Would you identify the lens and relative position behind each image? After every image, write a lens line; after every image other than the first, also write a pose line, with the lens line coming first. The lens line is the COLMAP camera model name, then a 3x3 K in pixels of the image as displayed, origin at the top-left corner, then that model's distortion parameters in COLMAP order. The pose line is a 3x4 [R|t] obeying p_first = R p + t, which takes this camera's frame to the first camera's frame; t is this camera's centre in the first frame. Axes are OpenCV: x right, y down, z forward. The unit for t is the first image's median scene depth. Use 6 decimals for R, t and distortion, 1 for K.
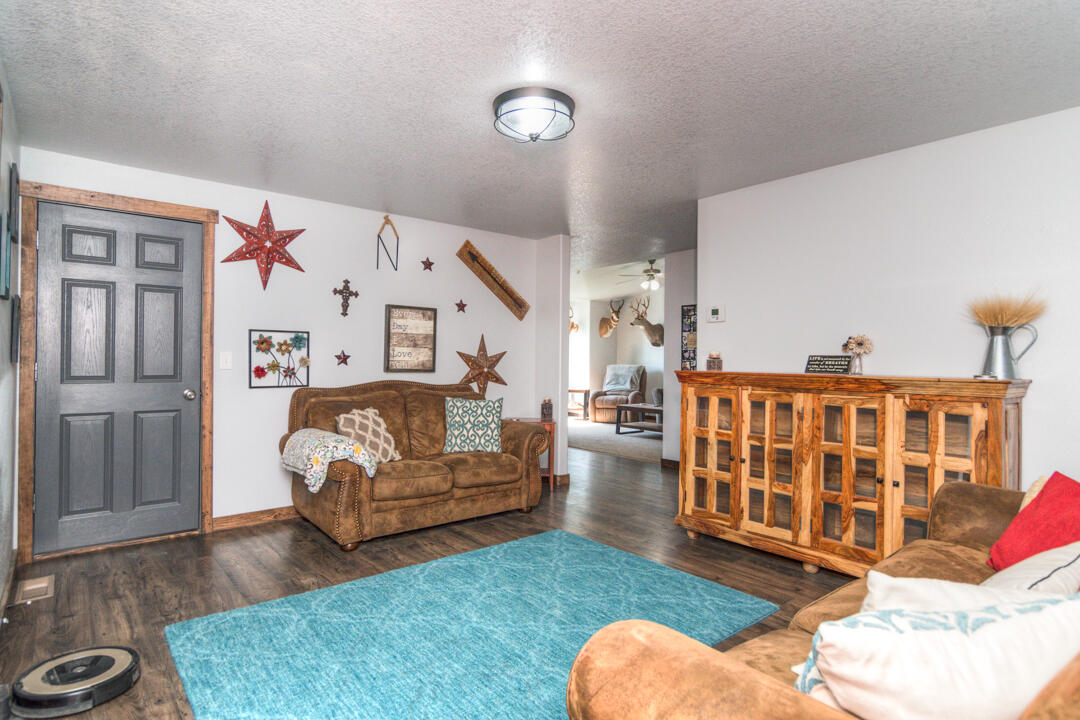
lens RADIAL K [[567.2, 0, 540.0], [0, 567.2, 360.0], [0, 0, 1]] dist [-0.001657, -0.000518]
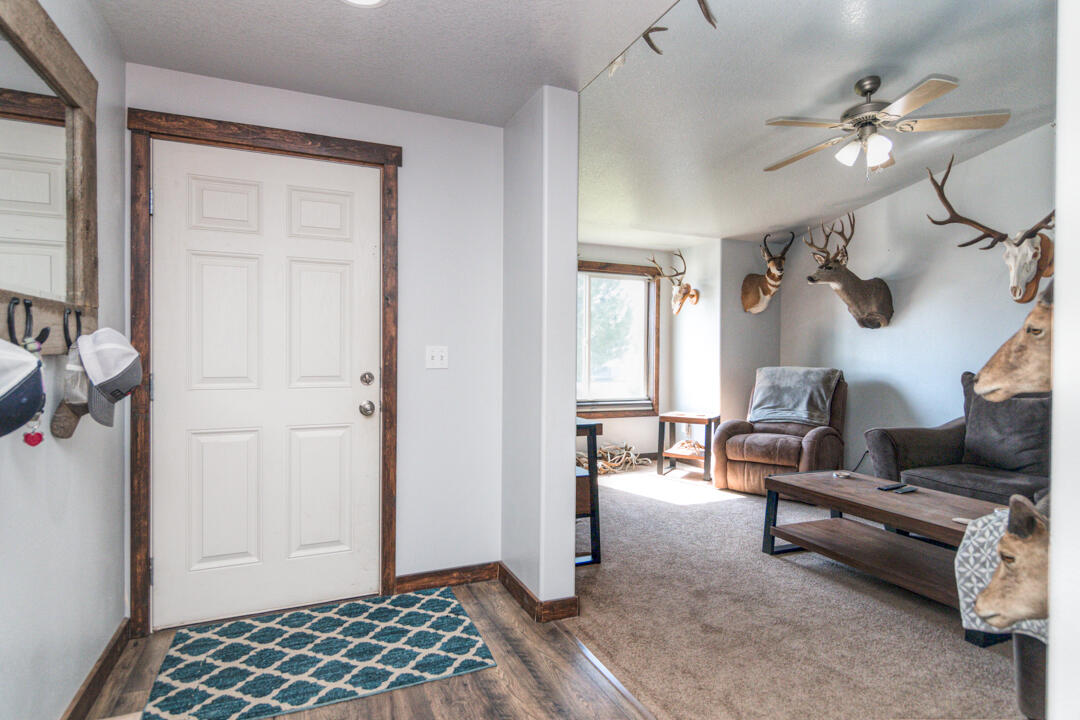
lens RADIAL K [[567.2, 0, 540.0], [0, 567.2, 360.0], [0, 0, 1]] dist [-0.001657, -0.000518]
pose [[0.957262, -0.002655, -0.289209, 0.082906], [0.004324, 0.999977, 0.005132, -0.001001], [0.289189, -0.006163, 0.957252, 0.489500]]
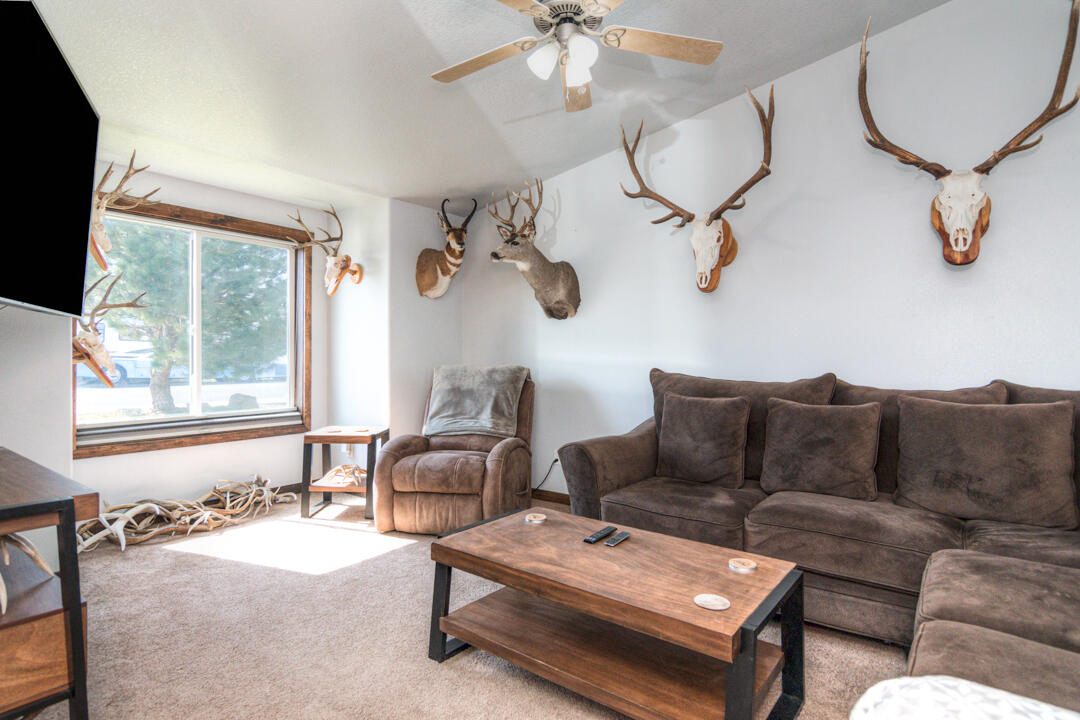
lens RADIAL K [[567.2, 0, 540.0], [0, 567.2, 360.0], [0, 0, 1]] dist [-0.001657, -0.000518]
pose [[0.973489, -0.008472, 0.228578, 0.103118], [0.005120, 0.999870, 0.015258, -0.000527], [-0.228677, -0.013683, 0.973406, 0.622592]]
